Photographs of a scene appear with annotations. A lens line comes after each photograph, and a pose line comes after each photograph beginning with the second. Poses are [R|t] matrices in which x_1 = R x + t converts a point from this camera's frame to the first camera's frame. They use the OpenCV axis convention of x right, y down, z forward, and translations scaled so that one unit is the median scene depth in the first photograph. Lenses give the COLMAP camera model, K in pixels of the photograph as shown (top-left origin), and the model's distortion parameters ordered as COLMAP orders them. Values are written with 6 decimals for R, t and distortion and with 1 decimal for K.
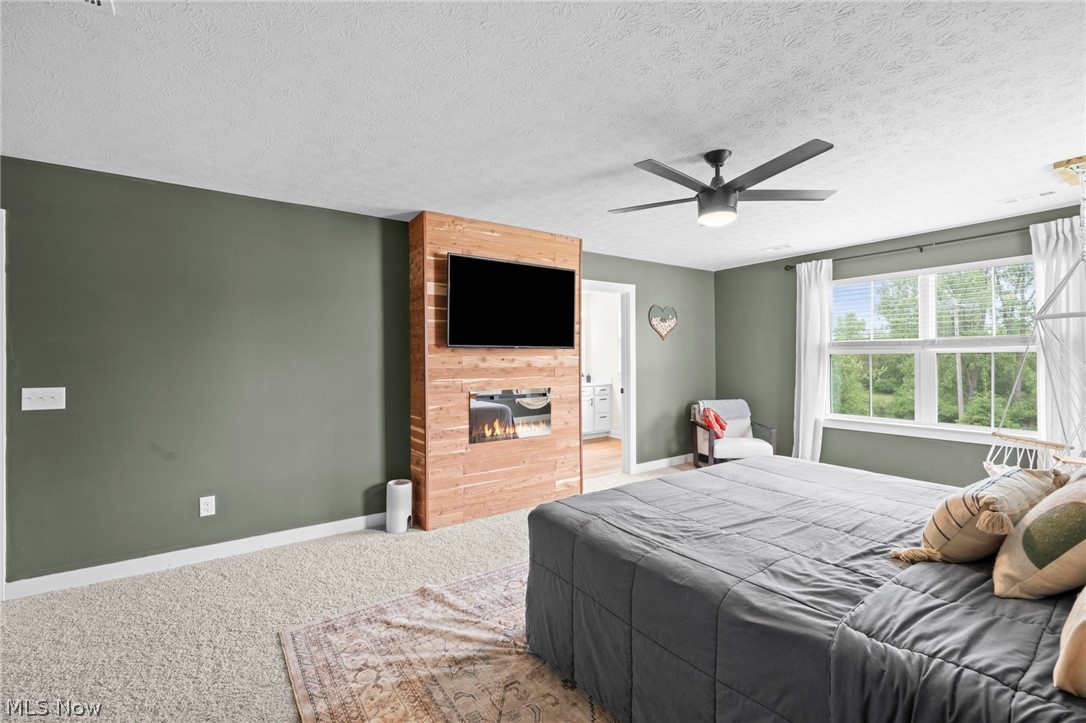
lens RADIAL K [[471.8, 0, 542.1], [0, 471.8, 357.8], [0, 0, 1]] dist [0.001217, 0.000192]
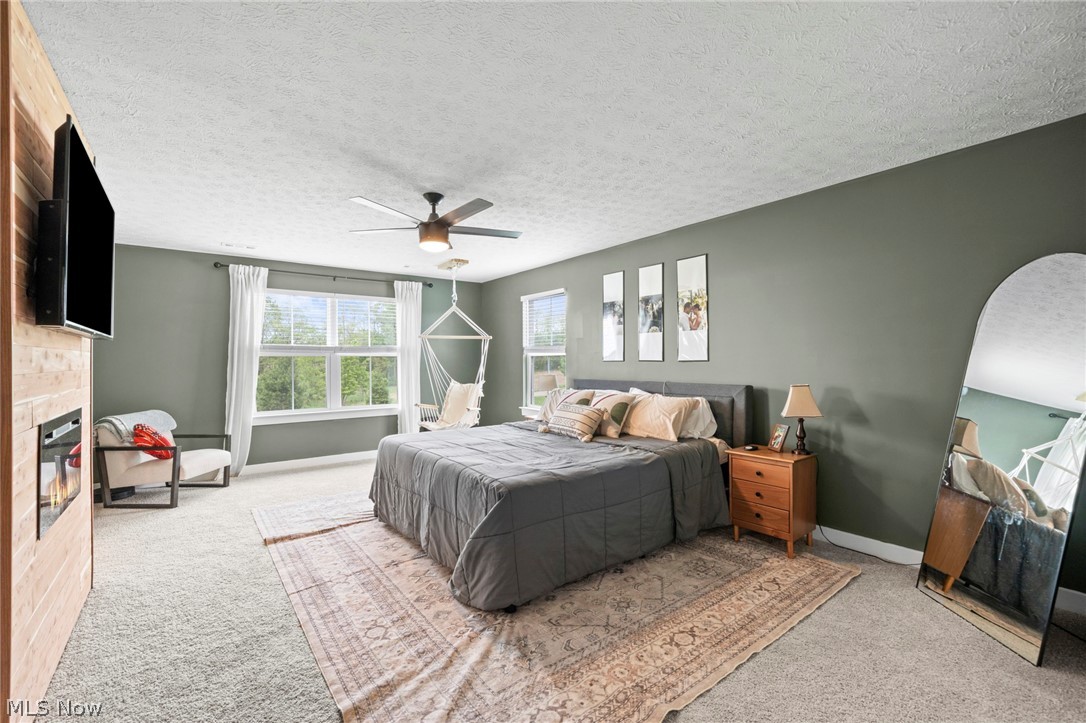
lens RADIAL K [[471.8, 0, 542.1], [0, 471.8, 357.8], [0, 0, 1]] dist [0.001217, 0.000192]
pose [[-0.049659, 0.012325, 0.998690, -0.908435], [0.005497, 0.999912, -0.012067, 0.022782], [-0.998751, 0.004890, -0.049722, 0.774294]]
